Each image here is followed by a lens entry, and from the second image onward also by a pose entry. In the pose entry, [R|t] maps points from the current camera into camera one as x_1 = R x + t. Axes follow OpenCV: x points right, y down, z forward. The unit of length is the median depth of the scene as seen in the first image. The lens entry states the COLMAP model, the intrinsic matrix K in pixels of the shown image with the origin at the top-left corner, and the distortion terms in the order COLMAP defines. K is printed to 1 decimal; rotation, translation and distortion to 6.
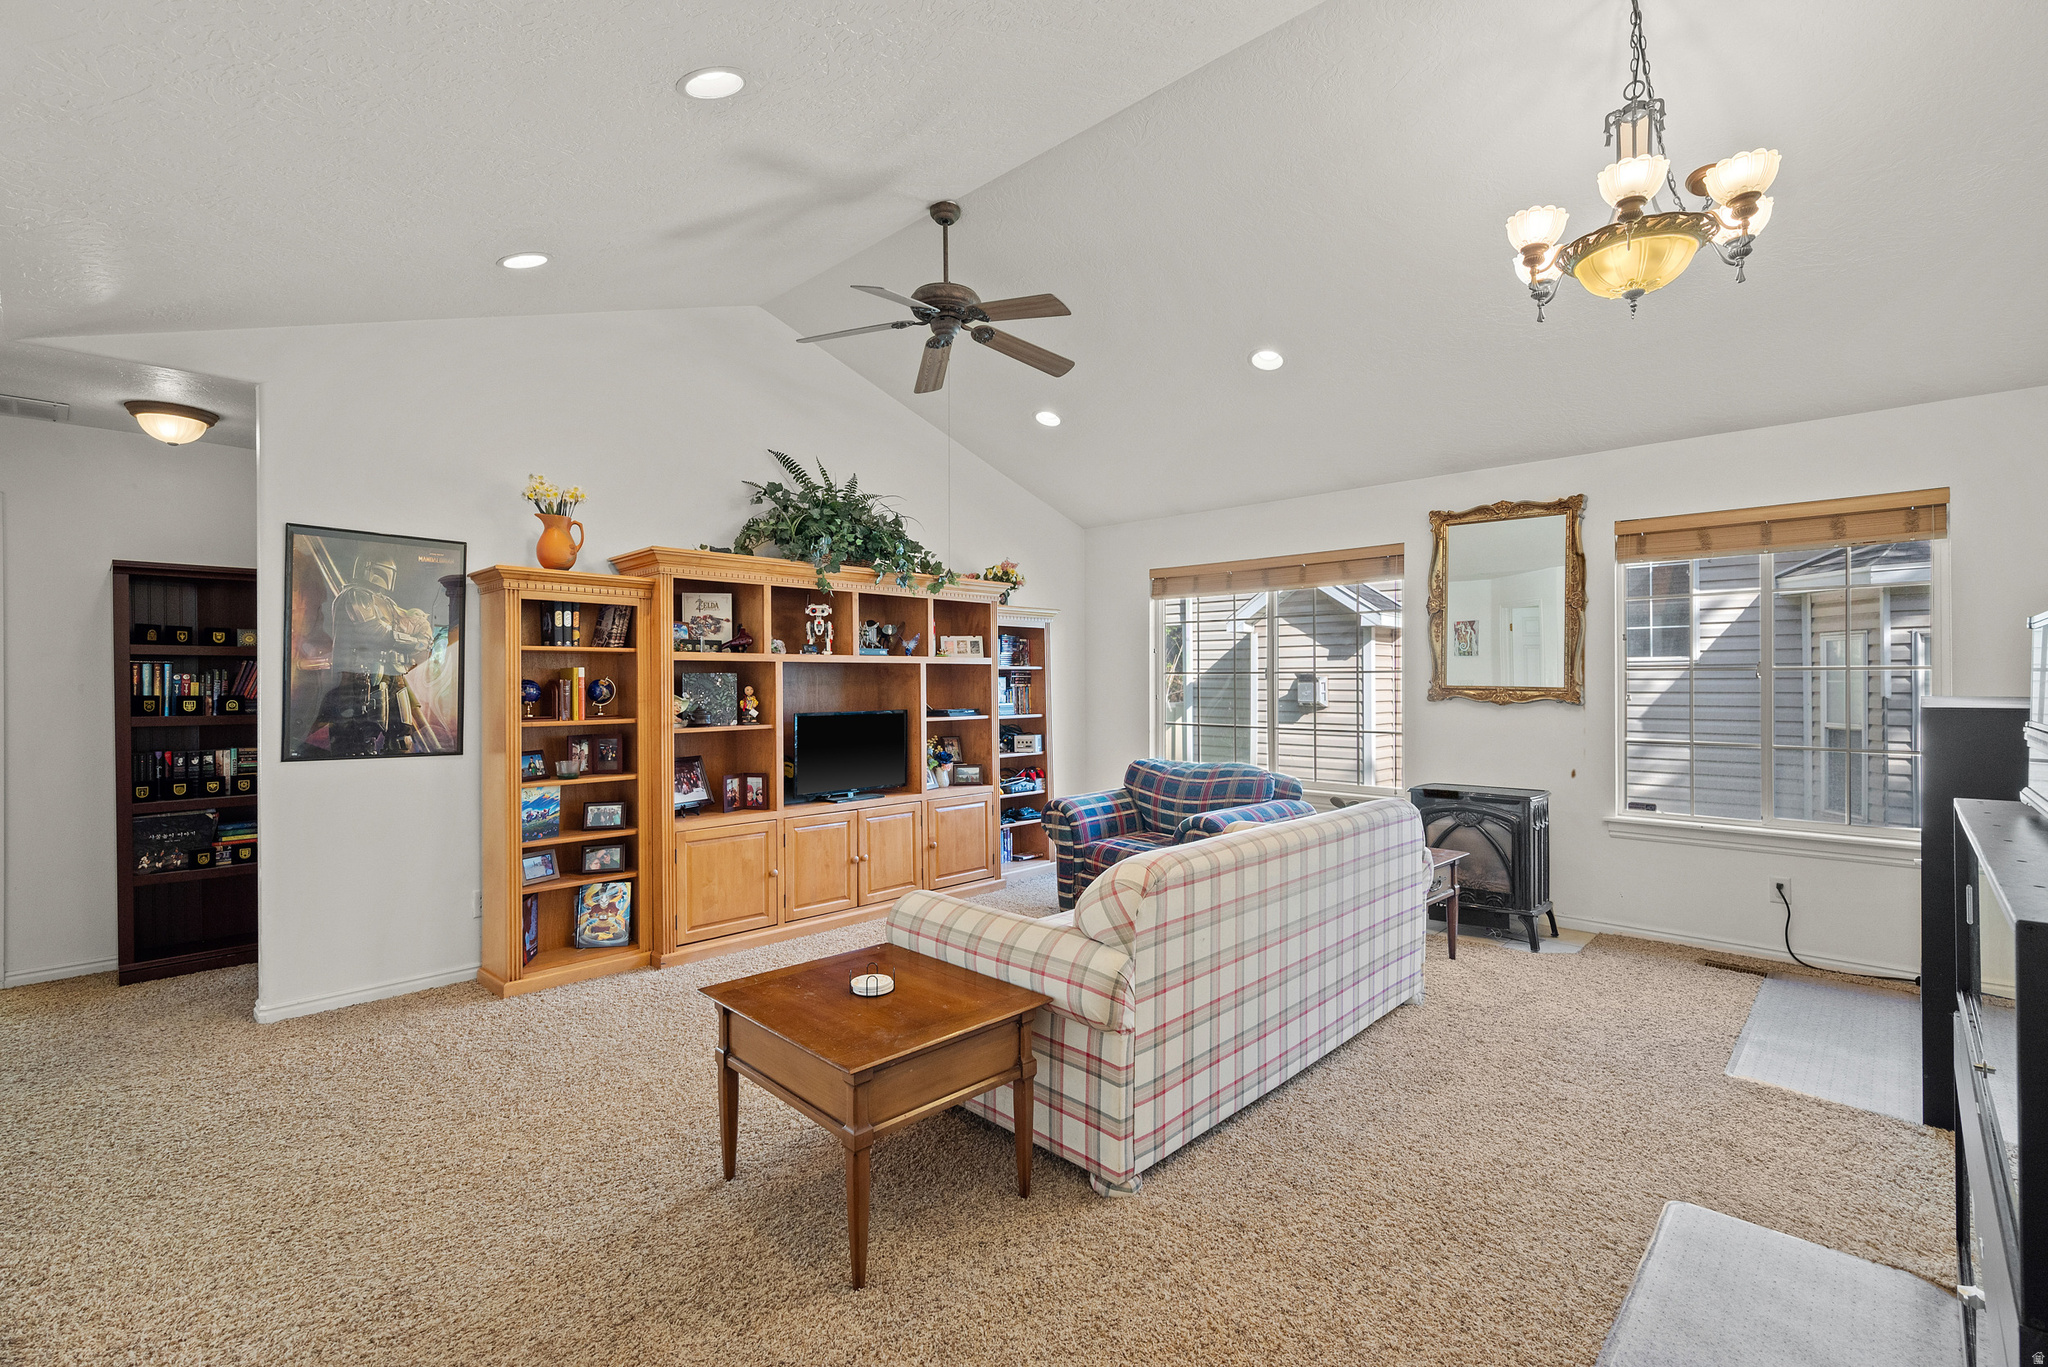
lens RADIAL K [[911.3, 0, 1019.1], [0, 911.3, 687.0], [0, 0, 1]] dist [0.001543, -0.001065]
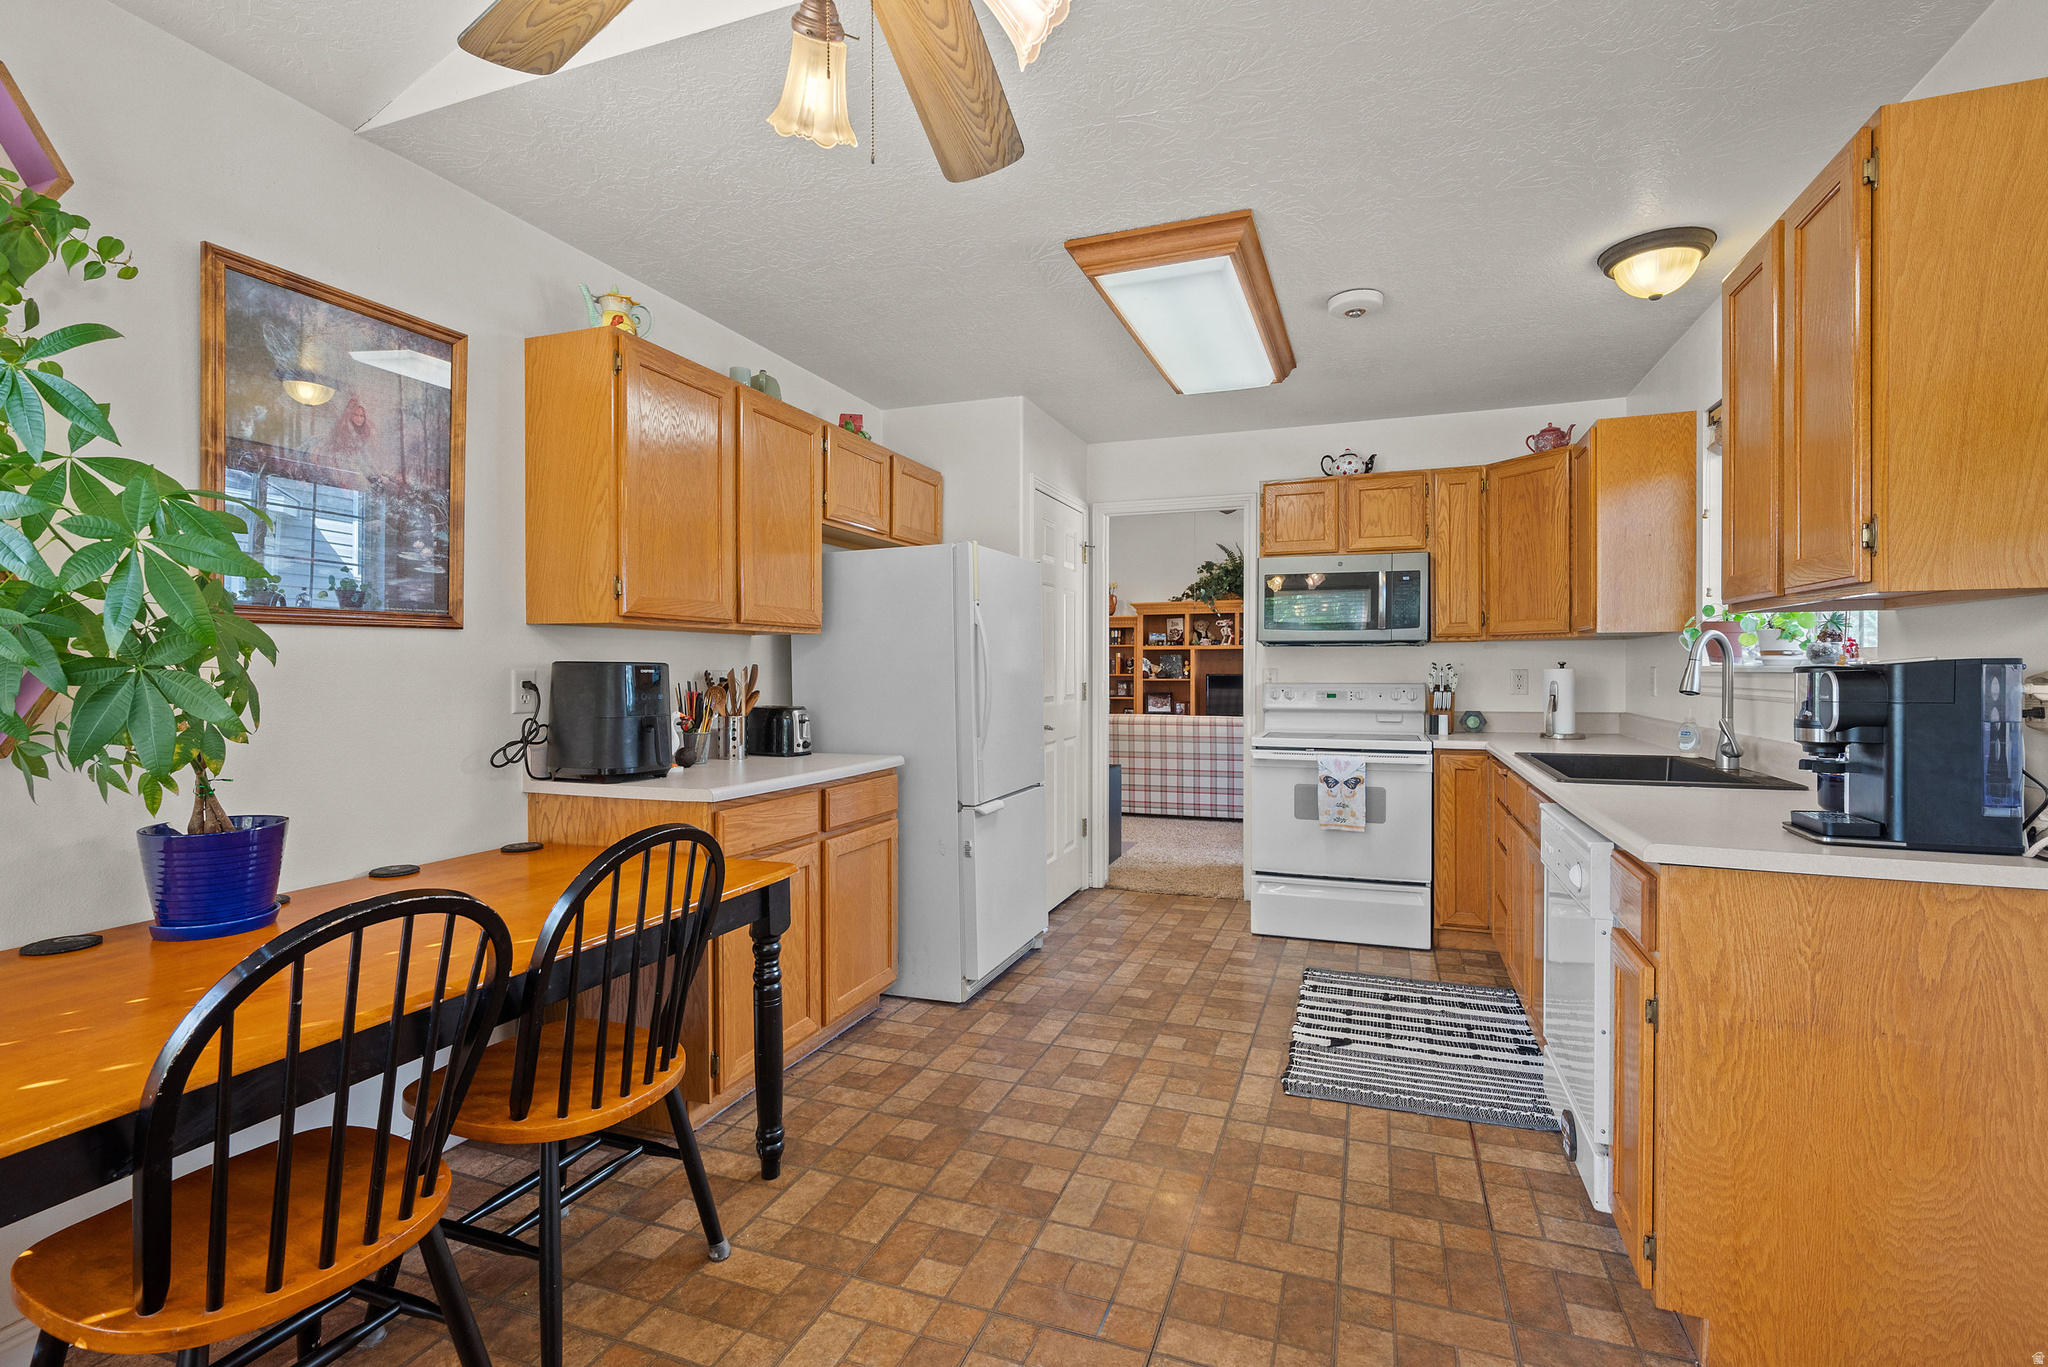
lens RADIAL K [[911.3, 0, 1035.2], [0, 911.3, 680.7], [0, 0, 1]] dist [0.001543, -0.001065]
pose [[0.402370, 0.017338, -0.915313, 1.522870], [-0.003323, 0.999842, 0.017479, 0.009051], [0.915471, -0.003991, 0.402364, -0.191921]]
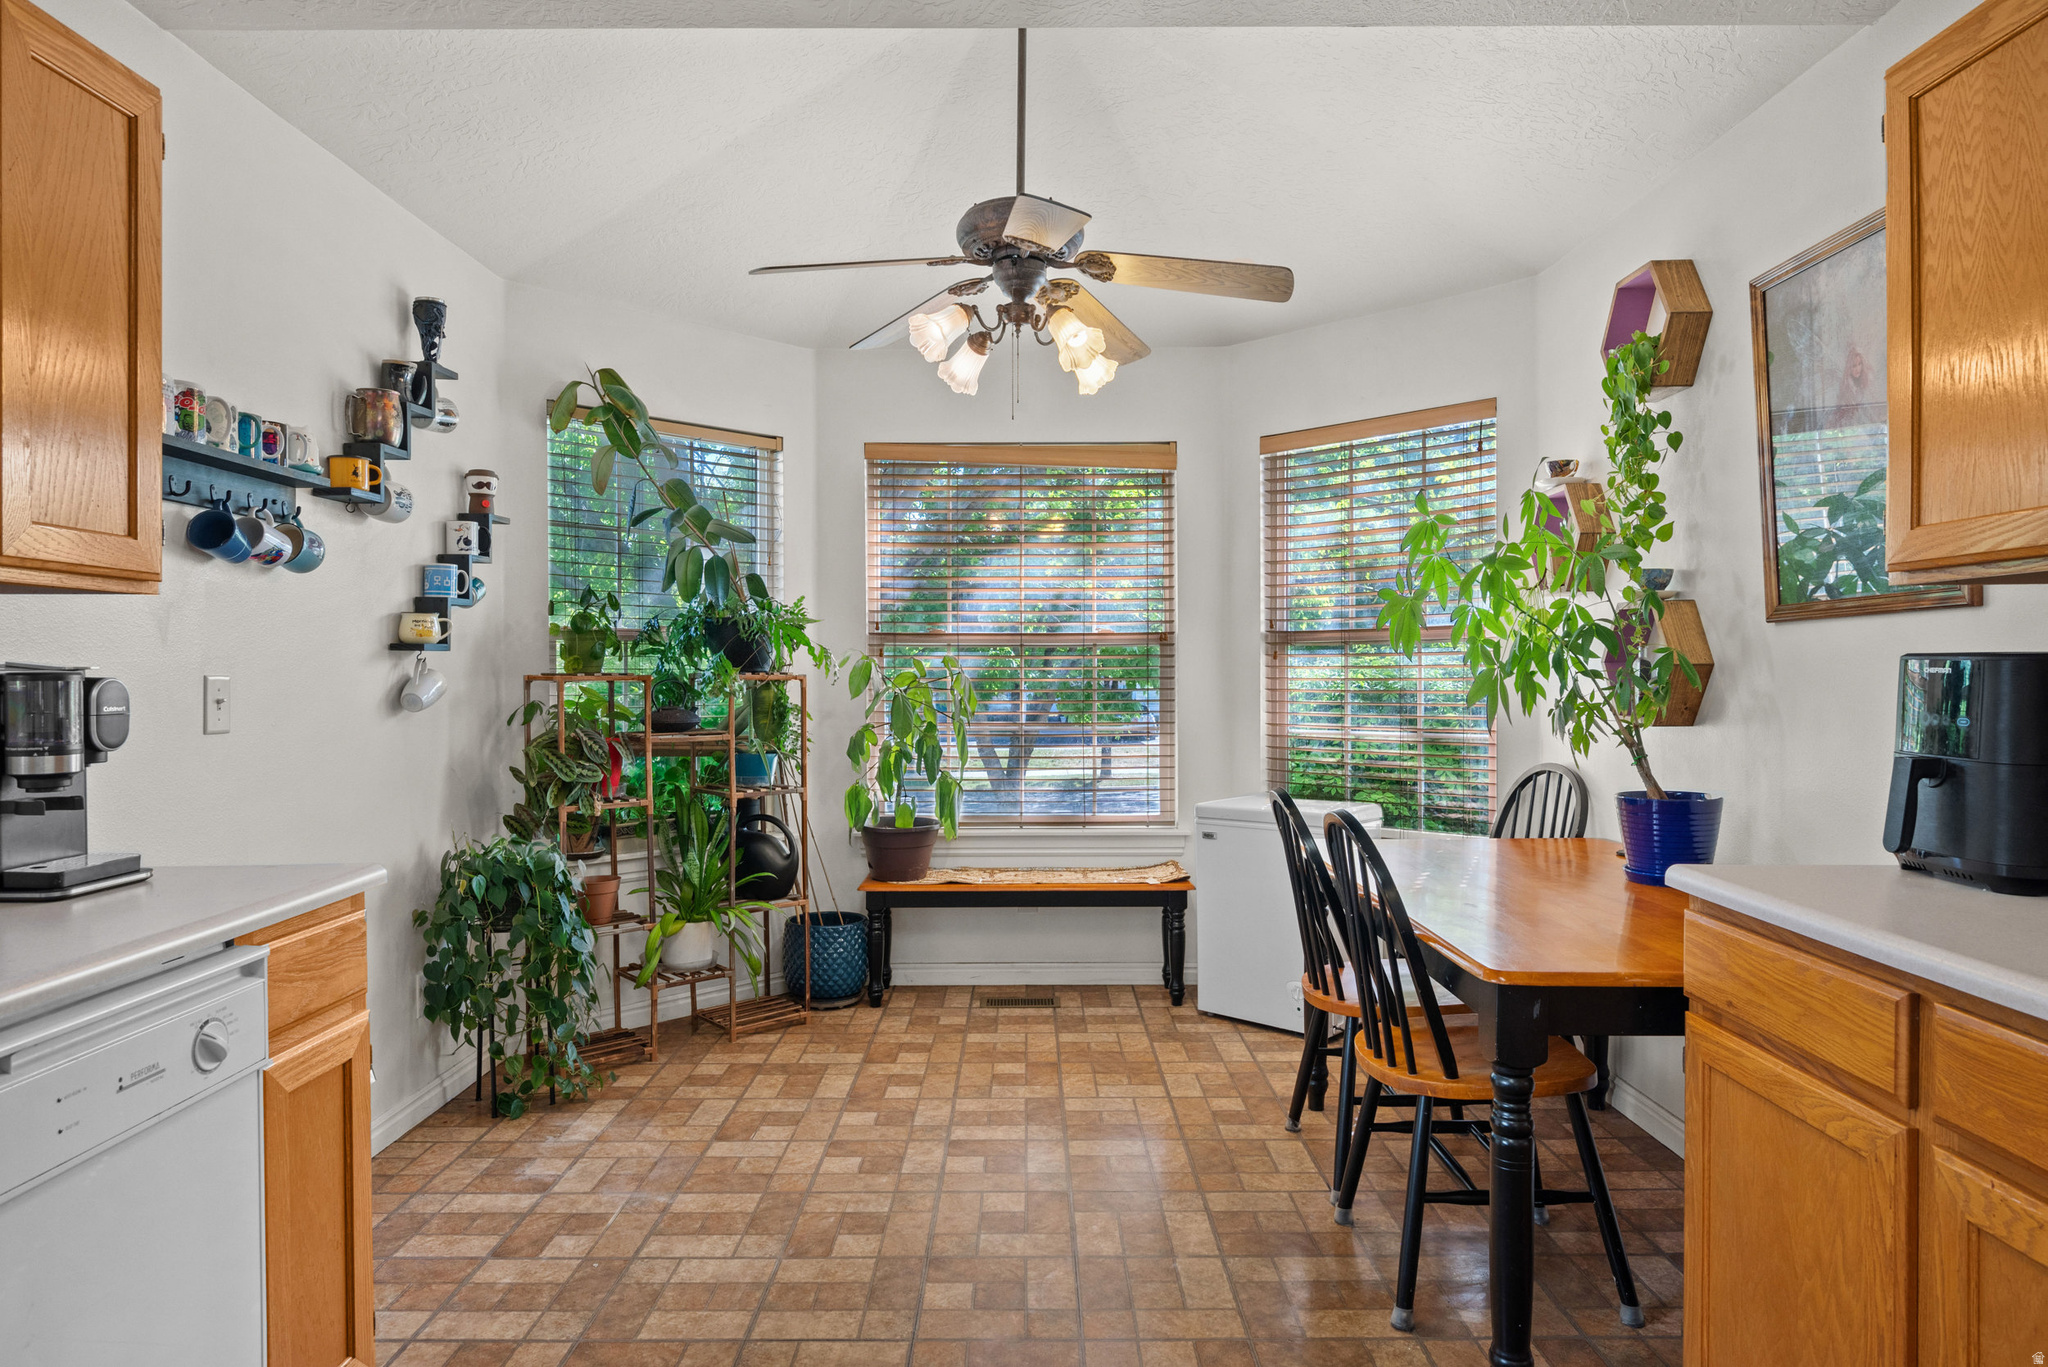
lens RADIAL K [[1175.9, 0, 1018.3], [0, 1175.9, 680.2], [0, 0, 1]] dist [-0.003798, 0.001483]
pose [[-0.687195, 0.002145, 0.726470, 0.900834], [0.009739, 0.999933, 0.006261, 0.011801], [-0.726408, 0.011378, -0.687169, 0.246347]]
